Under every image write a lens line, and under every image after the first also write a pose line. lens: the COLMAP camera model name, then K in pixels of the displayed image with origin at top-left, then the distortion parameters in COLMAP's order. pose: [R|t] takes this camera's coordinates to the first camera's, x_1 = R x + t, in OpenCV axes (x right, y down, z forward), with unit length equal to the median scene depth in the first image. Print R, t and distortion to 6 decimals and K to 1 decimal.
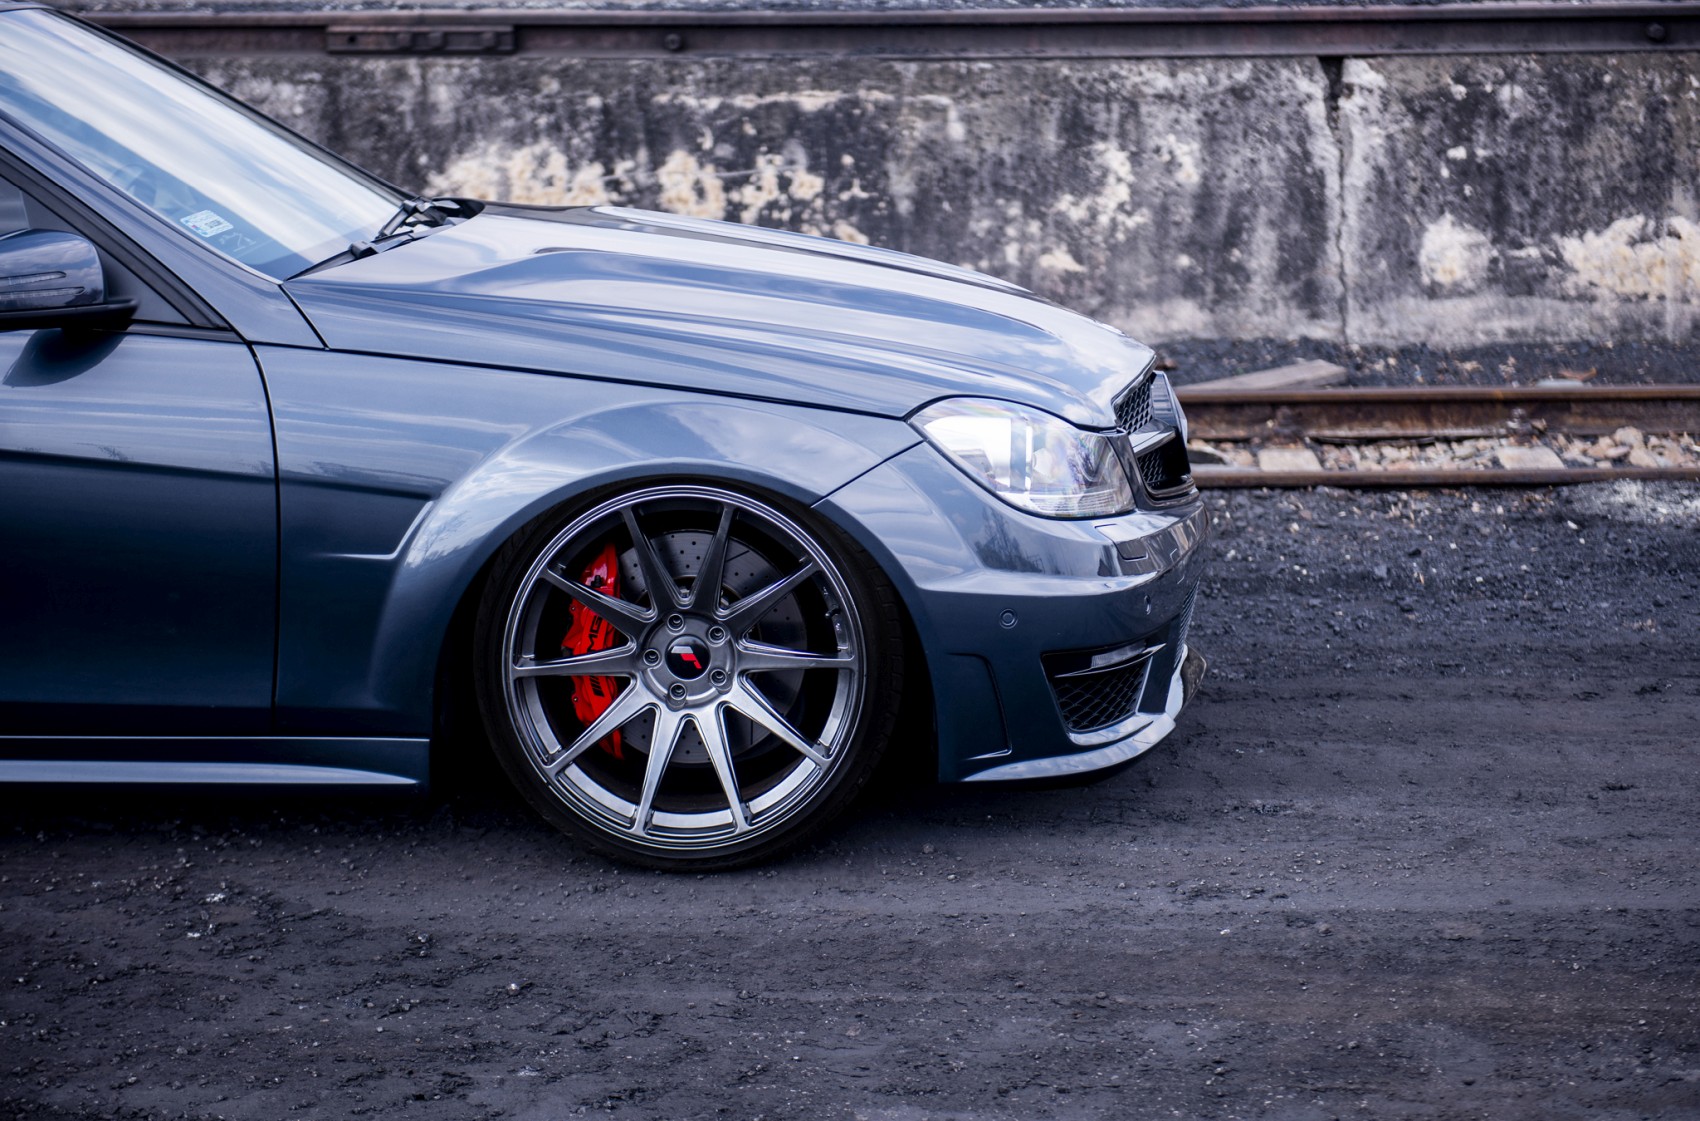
lens RADIAL K [[3424.7, 0, 850.0], [0, 3424.7, 560.5], [0, 0, 1]] dist [0.161100, -0.213166]
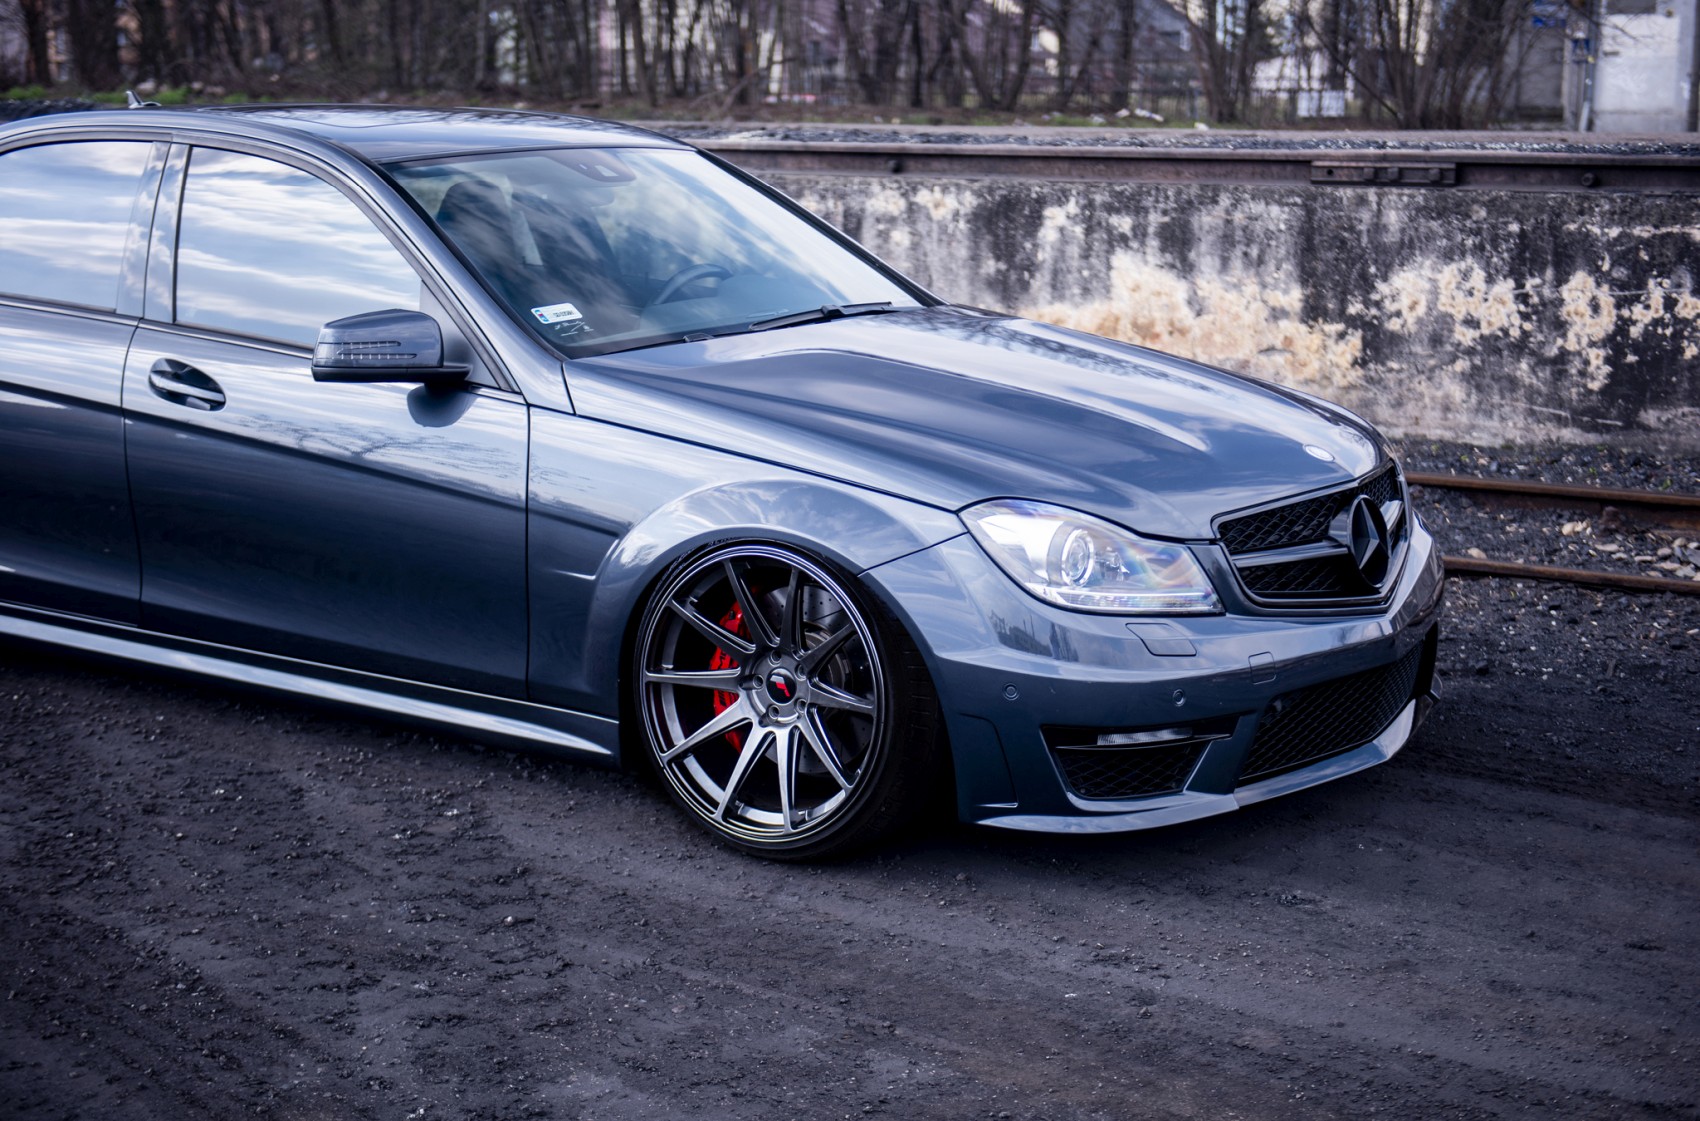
lens RADIAL K [[2577.8, 0, 850.0], [0, 2577.8, 560.5], [0, 0, 1]] dist [0.142521, 0.030035]
pose [[0.835161, 0.113439, -0.538180, 0.234470], [-0.110249, 0.993168, 0.038255, -0.027563], [0.538843, 0.027384, 0.841961, 0.113833]]
